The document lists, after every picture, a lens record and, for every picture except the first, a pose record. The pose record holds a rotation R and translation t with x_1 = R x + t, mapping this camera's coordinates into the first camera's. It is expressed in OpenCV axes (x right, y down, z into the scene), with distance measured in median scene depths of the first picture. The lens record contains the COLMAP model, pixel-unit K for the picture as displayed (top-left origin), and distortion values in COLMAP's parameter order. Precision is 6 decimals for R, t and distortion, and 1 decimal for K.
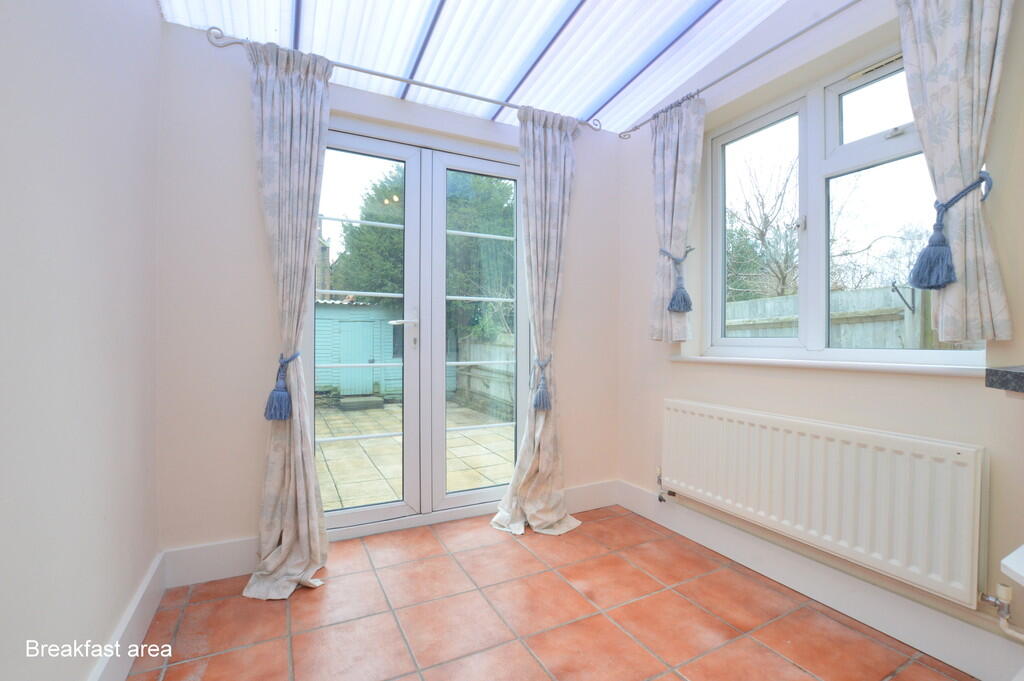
lens RADIAL K [[452.5, 0, 513.6], [0, 452.5, 339.7], [0, 0, 1]] dist [-0.003145, 0.000011]
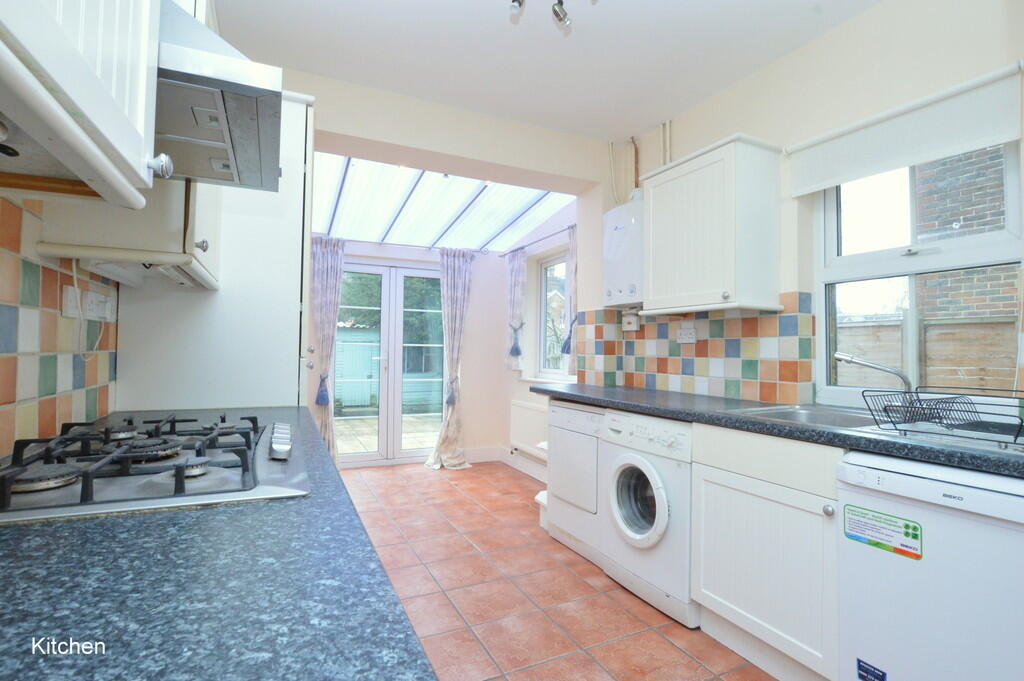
lens RADIAL K [[487.9, 0, 510.2], [0, 487.9, 341.6], [0, 0, 1]] dist [0.001800, 0.000008]
pose [[0.999438, 0.008020, -0.032547, 0.382104], [-0.008796, 0.999679, -0.023780, -0.066136], [0.032345, 0.024053, 0.999187, -1.064414]]
